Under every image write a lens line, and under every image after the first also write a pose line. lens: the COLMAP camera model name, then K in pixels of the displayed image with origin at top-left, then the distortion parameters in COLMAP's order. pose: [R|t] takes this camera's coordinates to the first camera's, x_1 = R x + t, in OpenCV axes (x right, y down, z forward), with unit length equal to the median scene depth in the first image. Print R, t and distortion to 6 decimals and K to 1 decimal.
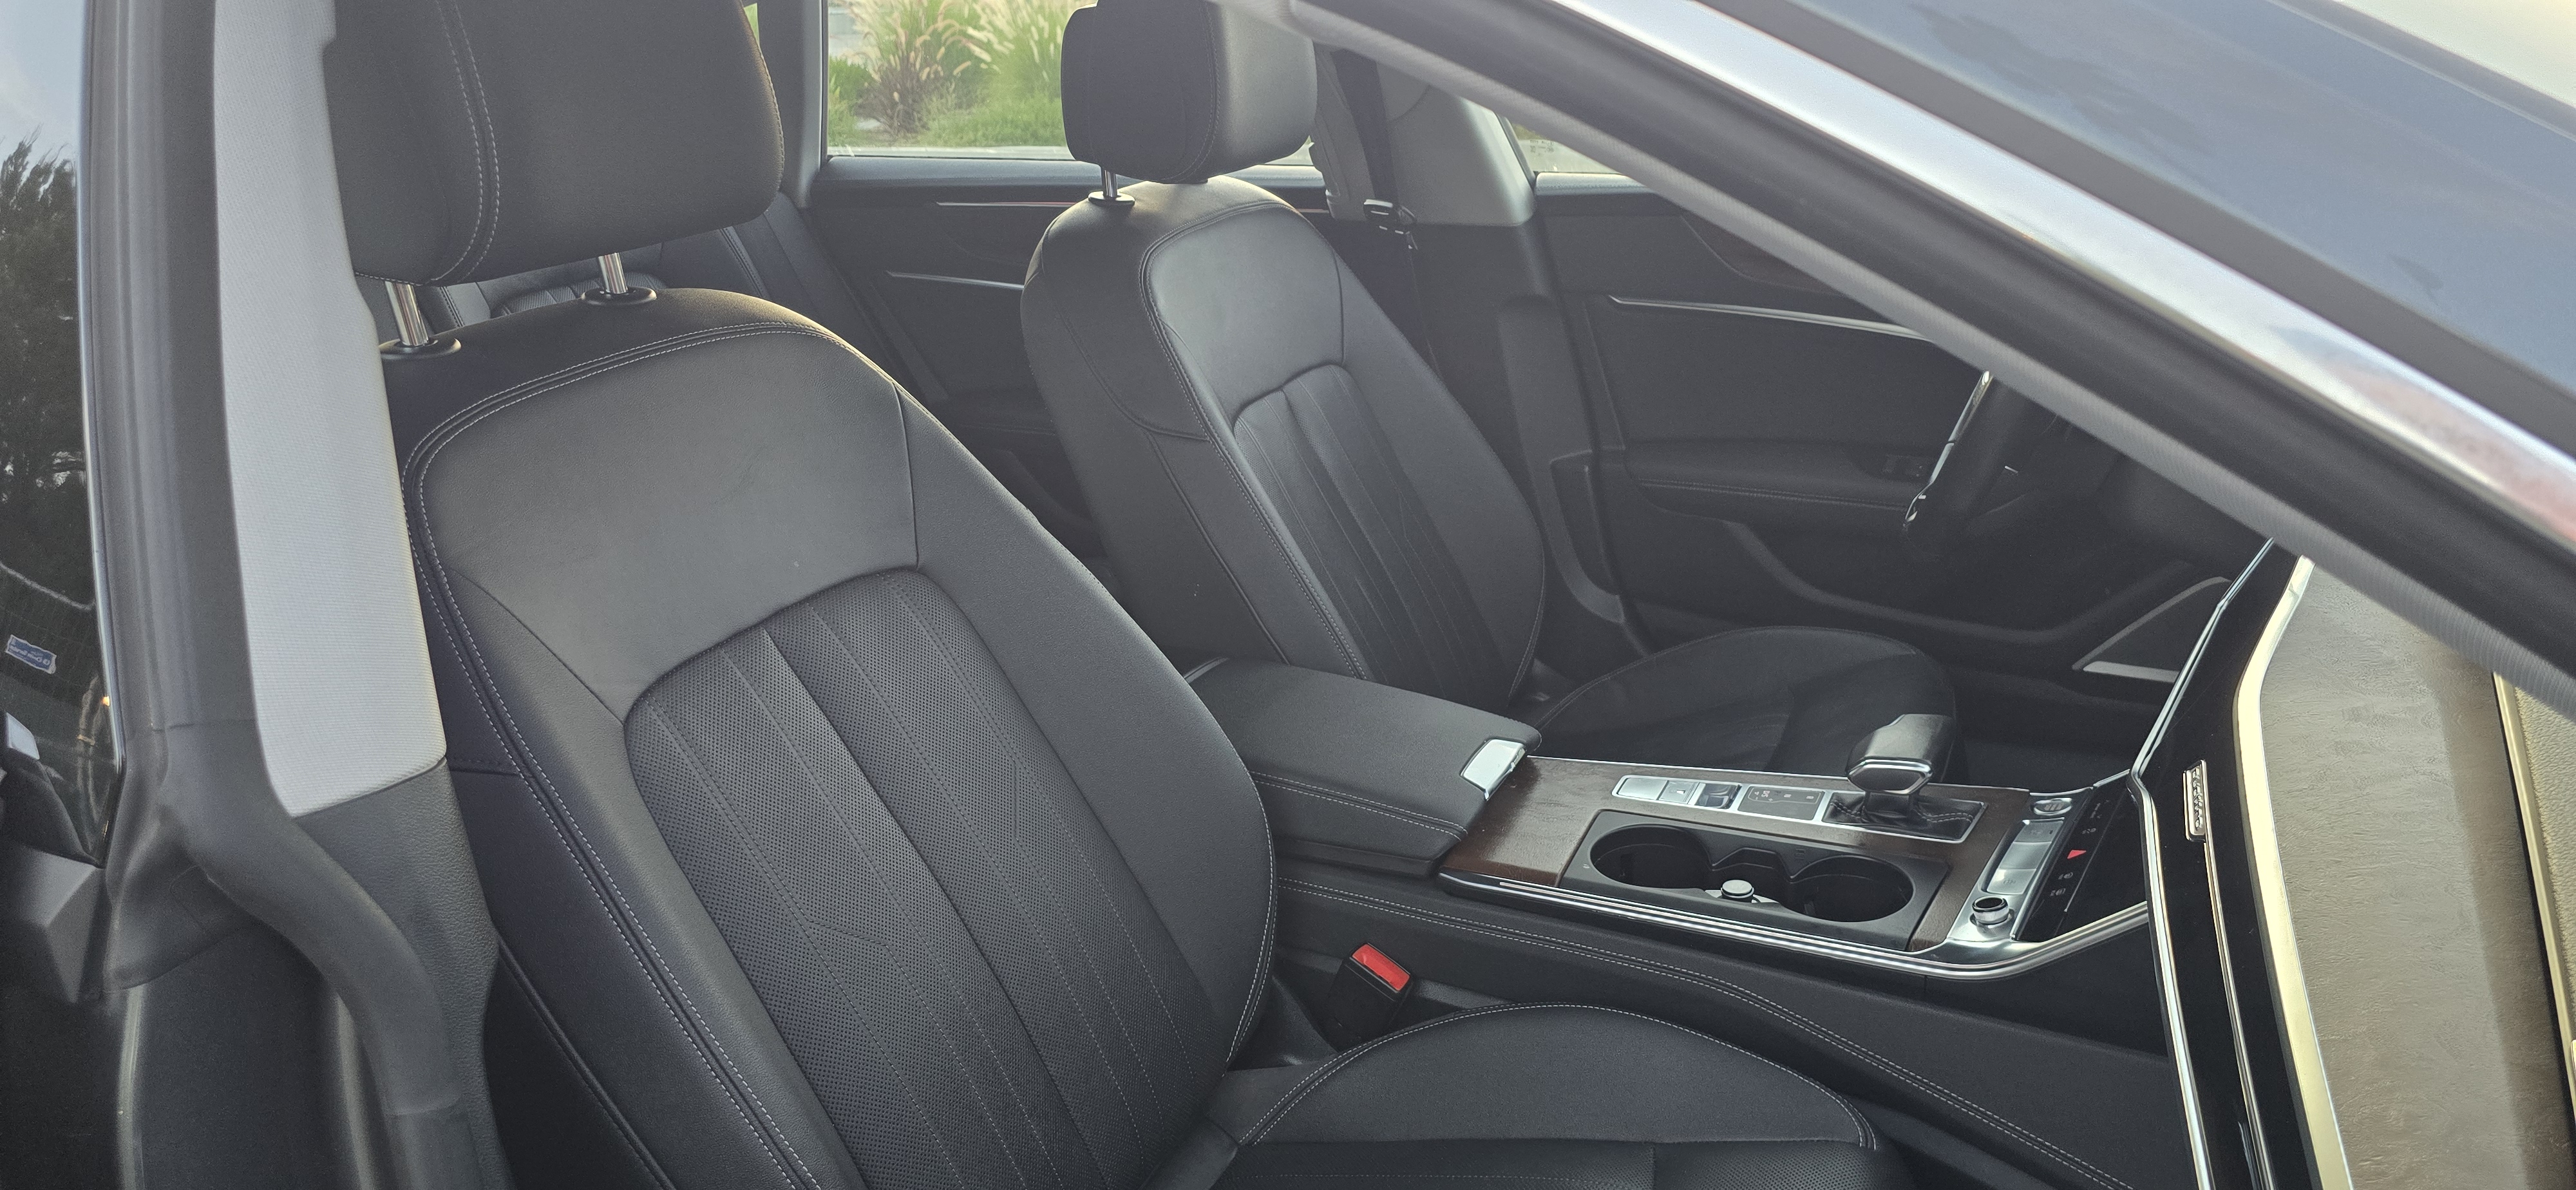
lens RADIAL K [[1720.9, 0, 1297.2], [0, 1720.9, 609.4], [0, 0, 1]] dist [0.056763, -0.055742]
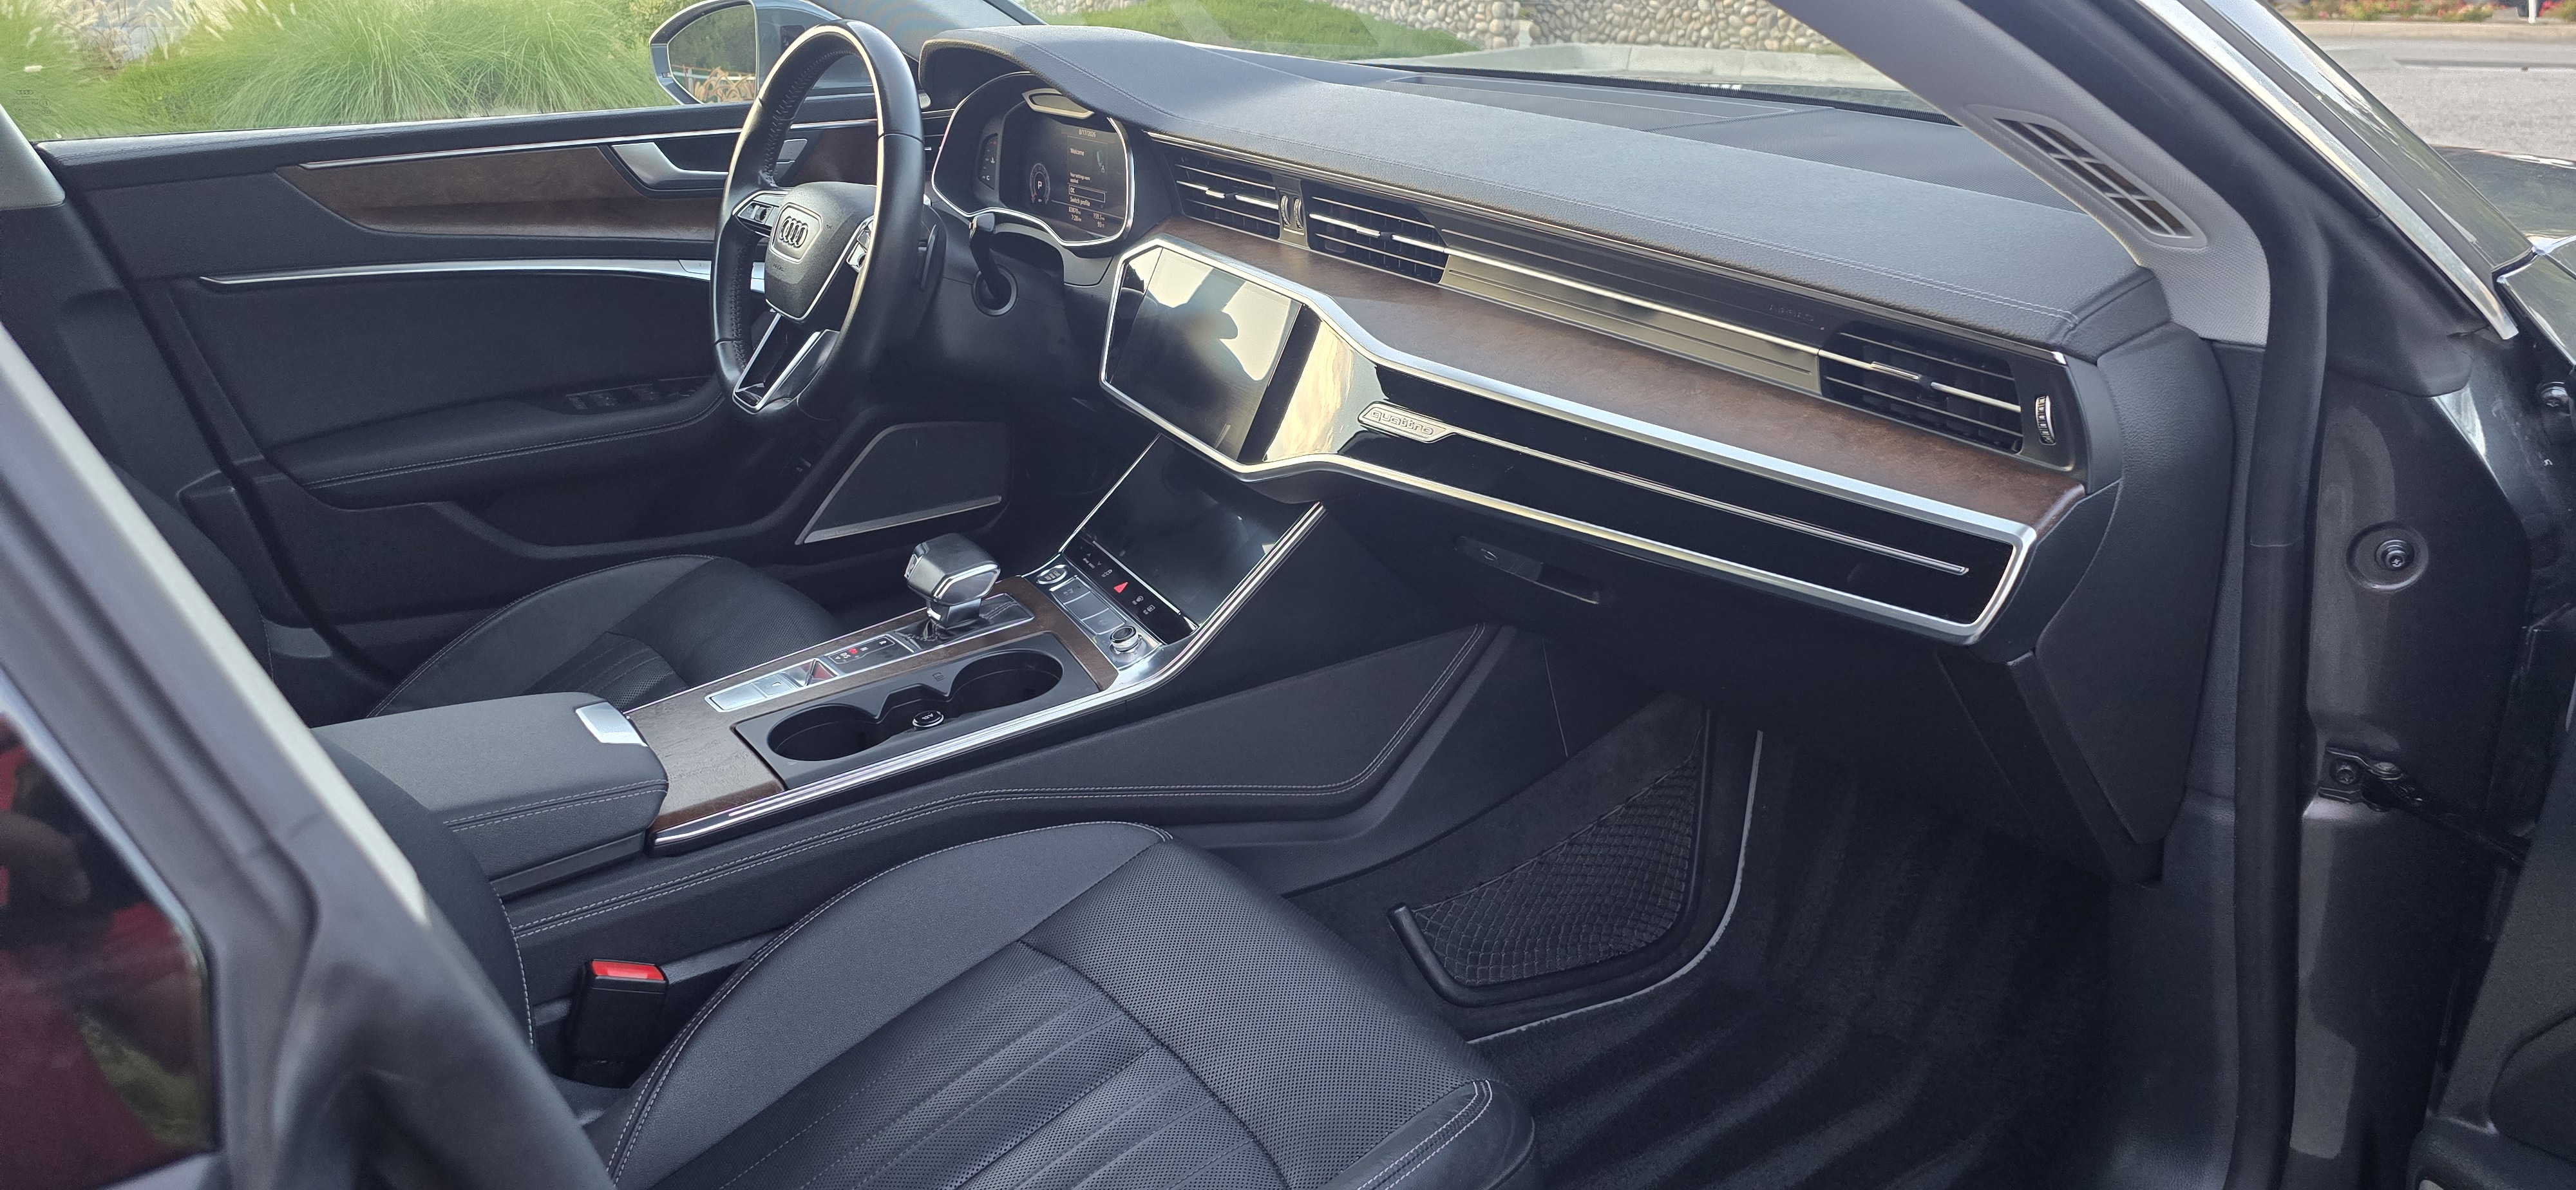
lens RADIAL K [[1720.9, 0, 1297.2], [0, 1720.9, 609.4], [0, 0, 1]] dist [0.056763, -0.055742]
pose [[0.461618, -0.288772, 0.838761, -0.345938], [0.315083, 0.937252, 0.149272, 0.008843], [-0.829236, 0.195373, 0.523639, 0.168127]]
